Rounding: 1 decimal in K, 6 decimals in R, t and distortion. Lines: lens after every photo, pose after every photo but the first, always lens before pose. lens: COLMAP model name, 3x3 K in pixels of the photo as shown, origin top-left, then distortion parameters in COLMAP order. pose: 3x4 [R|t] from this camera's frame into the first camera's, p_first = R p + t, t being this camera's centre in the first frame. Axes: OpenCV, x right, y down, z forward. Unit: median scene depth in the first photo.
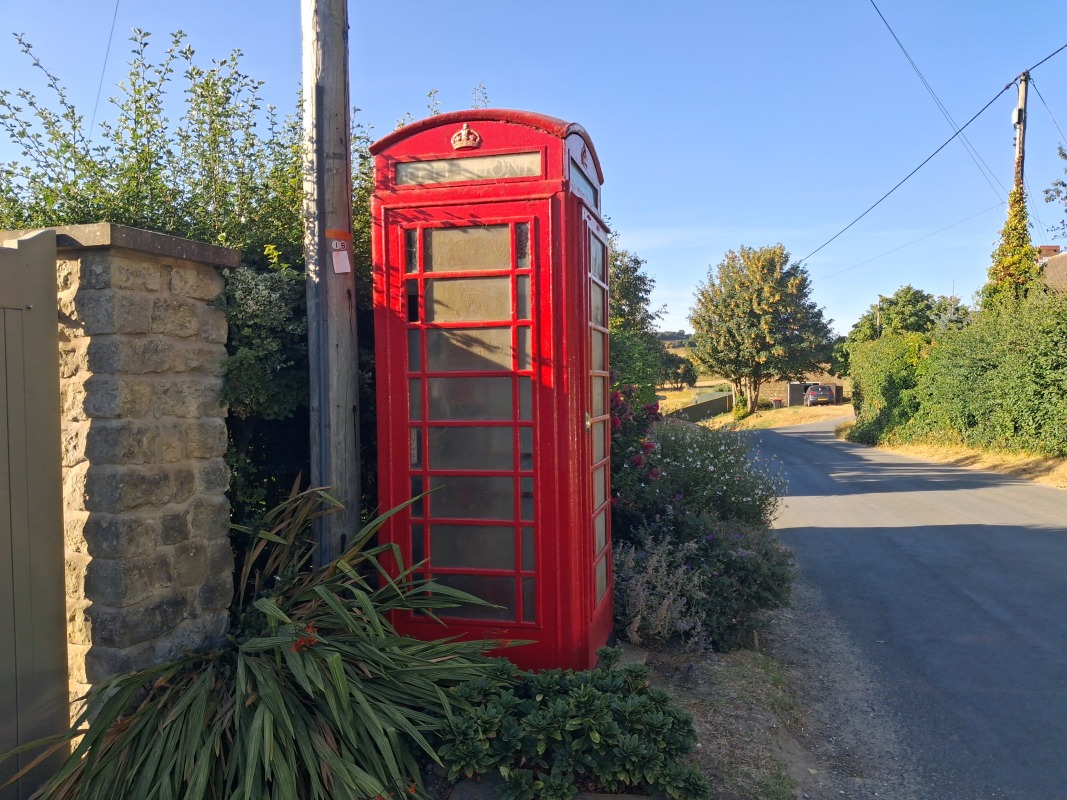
lens RADIAL K [[838.7, 0, 533.5], [0, 838.7, 400.0], [0, 0, 1]] dist [-0.029994, 0.005907]
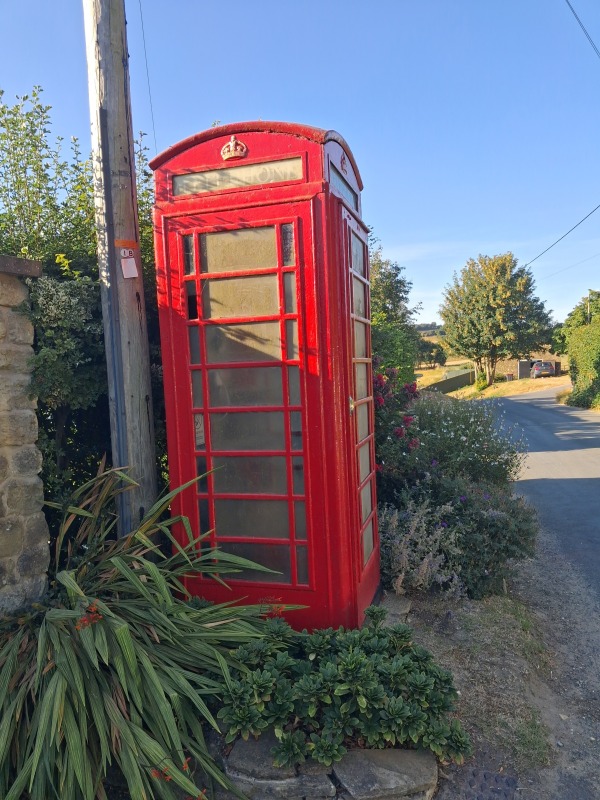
lens RADIAL K [[628.9, 0, 284.2], [0, 628.9, 413.3], [0, 0, 1]] dist [-0.029994, 0.005907]
pose [[0.997802, -0.026174, -0.060882, 0.025064], [0.029384, 0.998191, 0.052444, -0.008432], [0.059399, -0.054118, 0.996766, 0.165389]]
